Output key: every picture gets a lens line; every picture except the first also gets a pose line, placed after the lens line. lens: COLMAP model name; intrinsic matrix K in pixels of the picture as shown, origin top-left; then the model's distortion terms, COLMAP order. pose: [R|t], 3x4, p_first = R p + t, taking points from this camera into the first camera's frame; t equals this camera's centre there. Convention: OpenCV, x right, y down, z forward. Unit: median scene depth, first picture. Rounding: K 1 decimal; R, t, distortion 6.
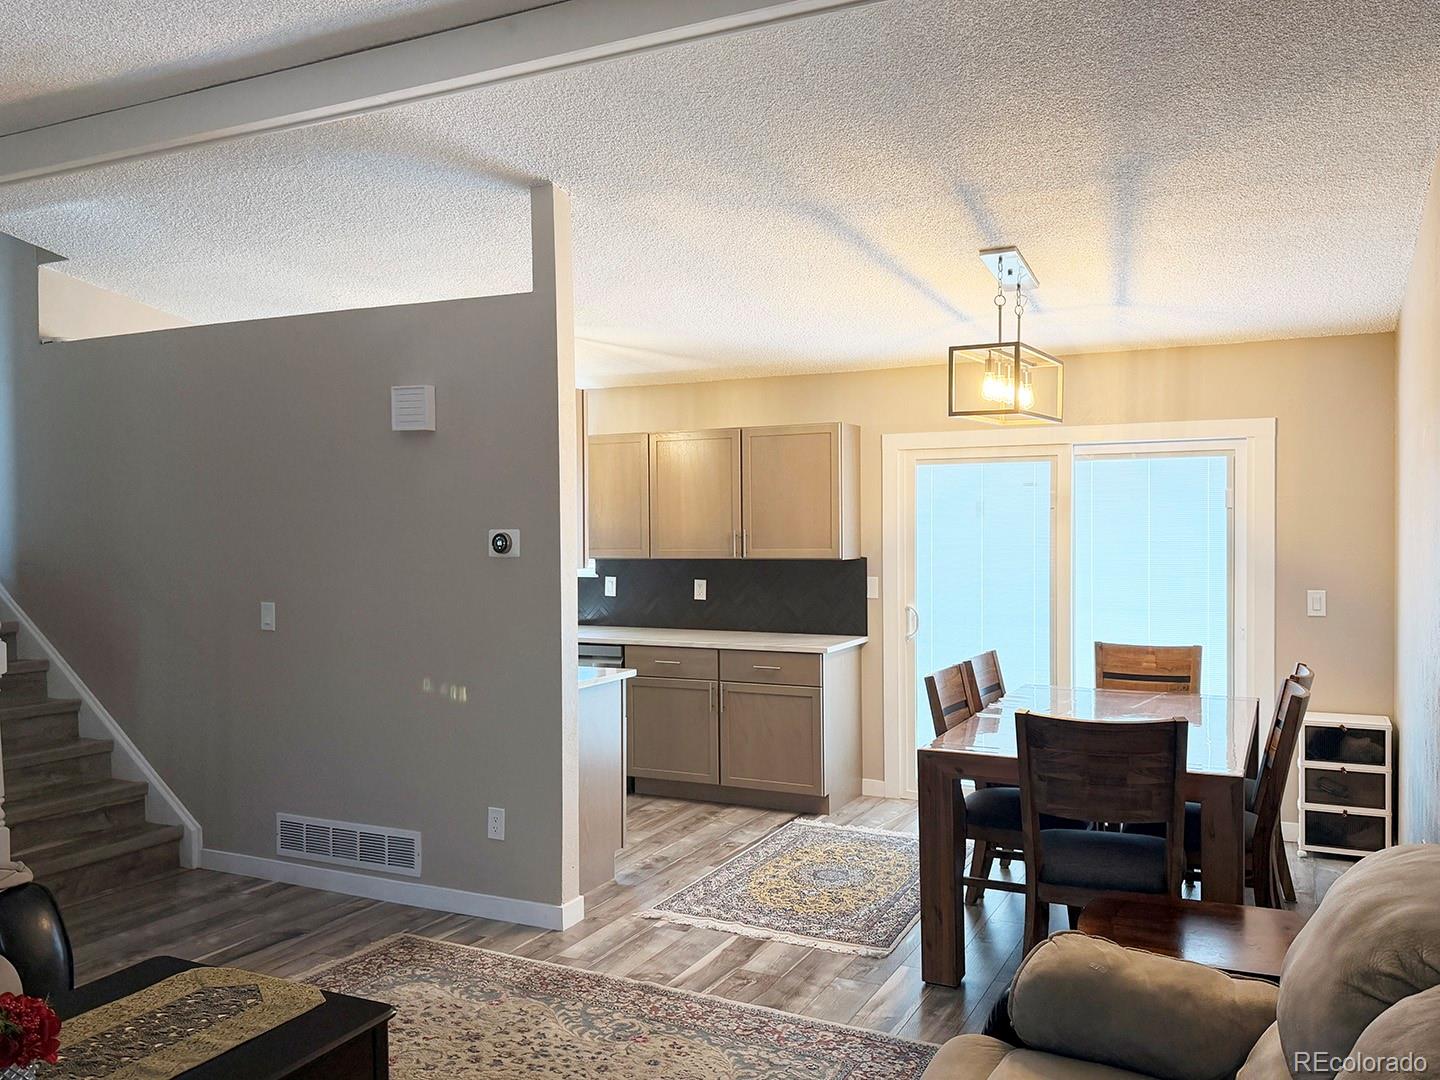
lens RADIAL K [[1218.5, 0, 720.0], [0, 1218.5, 540.0], [0, 0, 1]] dist [0.008978, 0.003051]
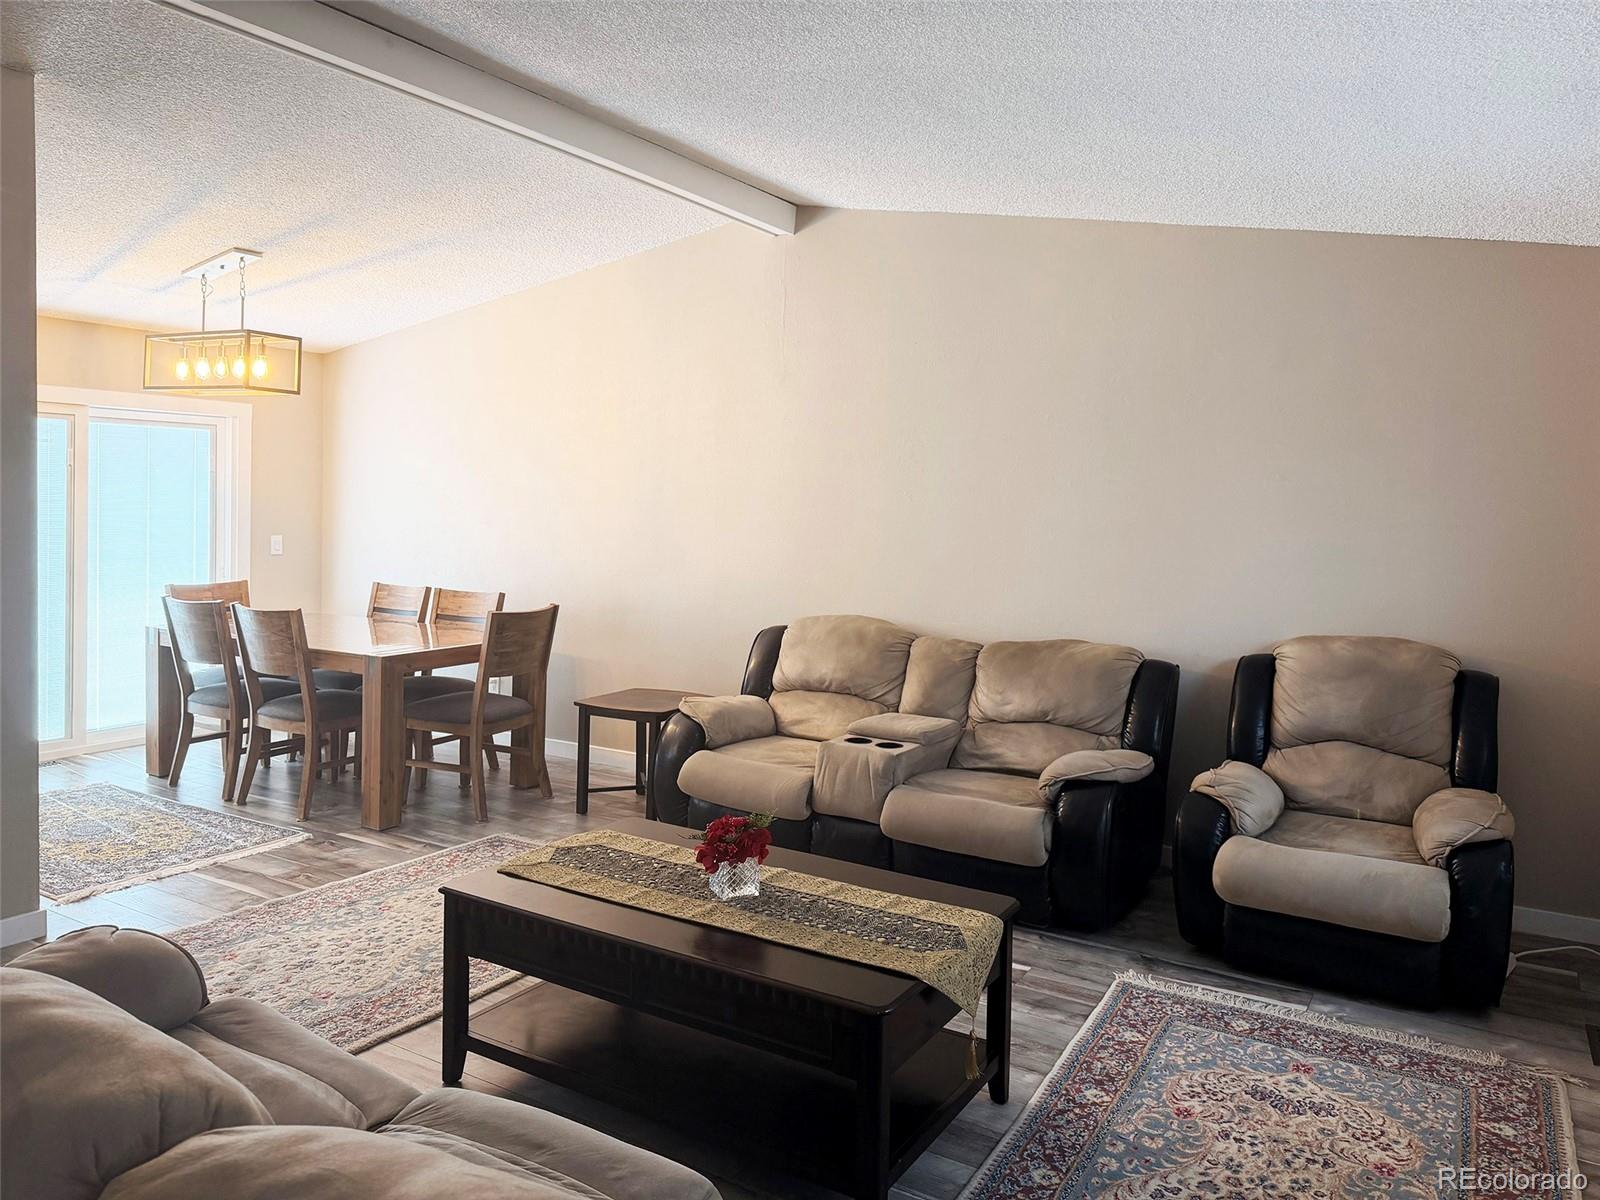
lens RADIAL K [[1157.0, 0, 800.0], [0, 1157.0, 600.0], [0, 0, 1]] dist [-0.005287, -0.003347]
pose [[0.077882, -0.080311, 0.993723, -0.939113], [-0.009845, 0.996640, 0.081318, 0.003693], [-0.996914, -0.016116, 0.076830, 0.408872]]
